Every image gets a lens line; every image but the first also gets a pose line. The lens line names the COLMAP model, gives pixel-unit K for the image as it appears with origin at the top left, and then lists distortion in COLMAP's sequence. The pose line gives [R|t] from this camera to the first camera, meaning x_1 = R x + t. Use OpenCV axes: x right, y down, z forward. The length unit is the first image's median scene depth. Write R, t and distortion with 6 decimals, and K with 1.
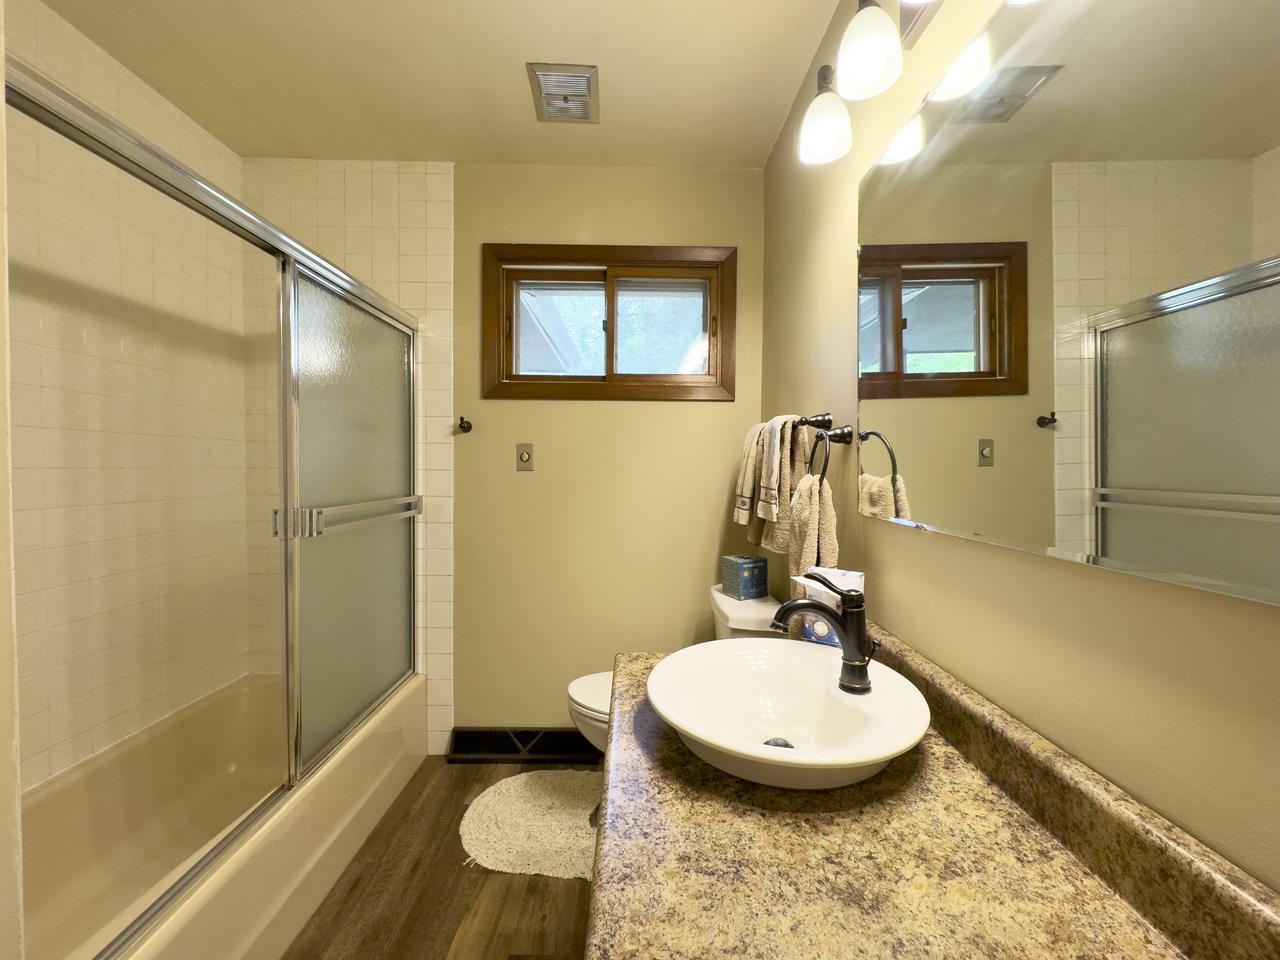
lens RADIAL K [[508.9, 0, 641.9], [0, 508.9, 478.5], [0, 0, 1]] dist [-0.002018, -0.000753]
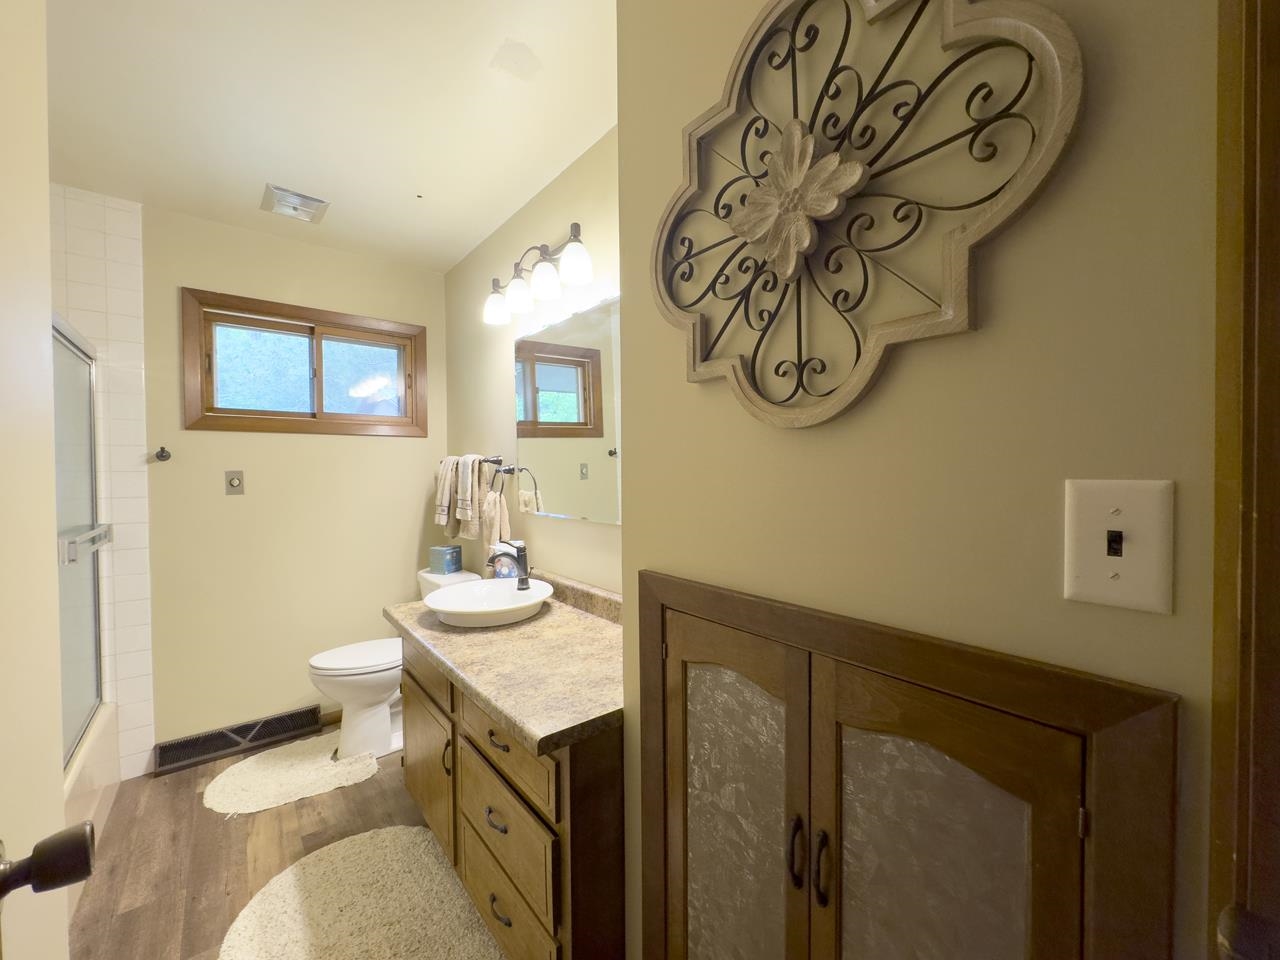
lens RADIAL K [[508.9, 0, 641.9], [0, 508.9, 478.5], [0, 0, 1]] dist [-0.002018, -0.000753]
pose [[0.781067, -0.026003, 0.623905, -0.262532], [0.031536, 0.999500, 0.002177, -0.028820], [-0.623650, 0.017975, 0.781497, -0.508905]]
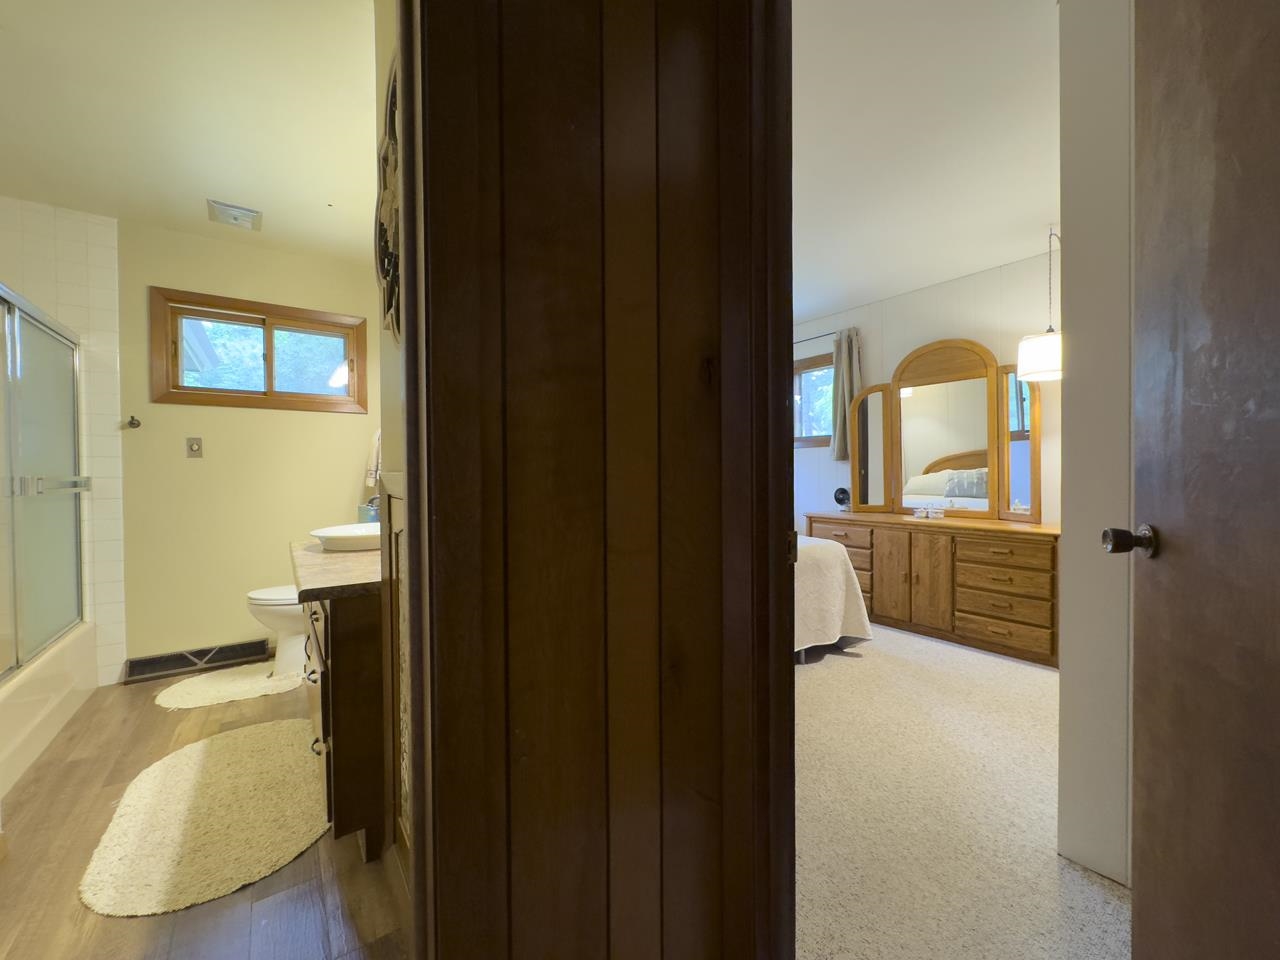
lens RADIAL K [[508.9, 0, 641.9], [0, 508.9, 478.5], [0, 0, 1]] dist [-0.002018, -0.000753]
pose [[0.818916, -0.023037, 0.573451, -0.037067], [0.031561, 0.999490, -0.004919, 0.097716], [-0.573045, 0.022127, 0.819225, -0.911858]]
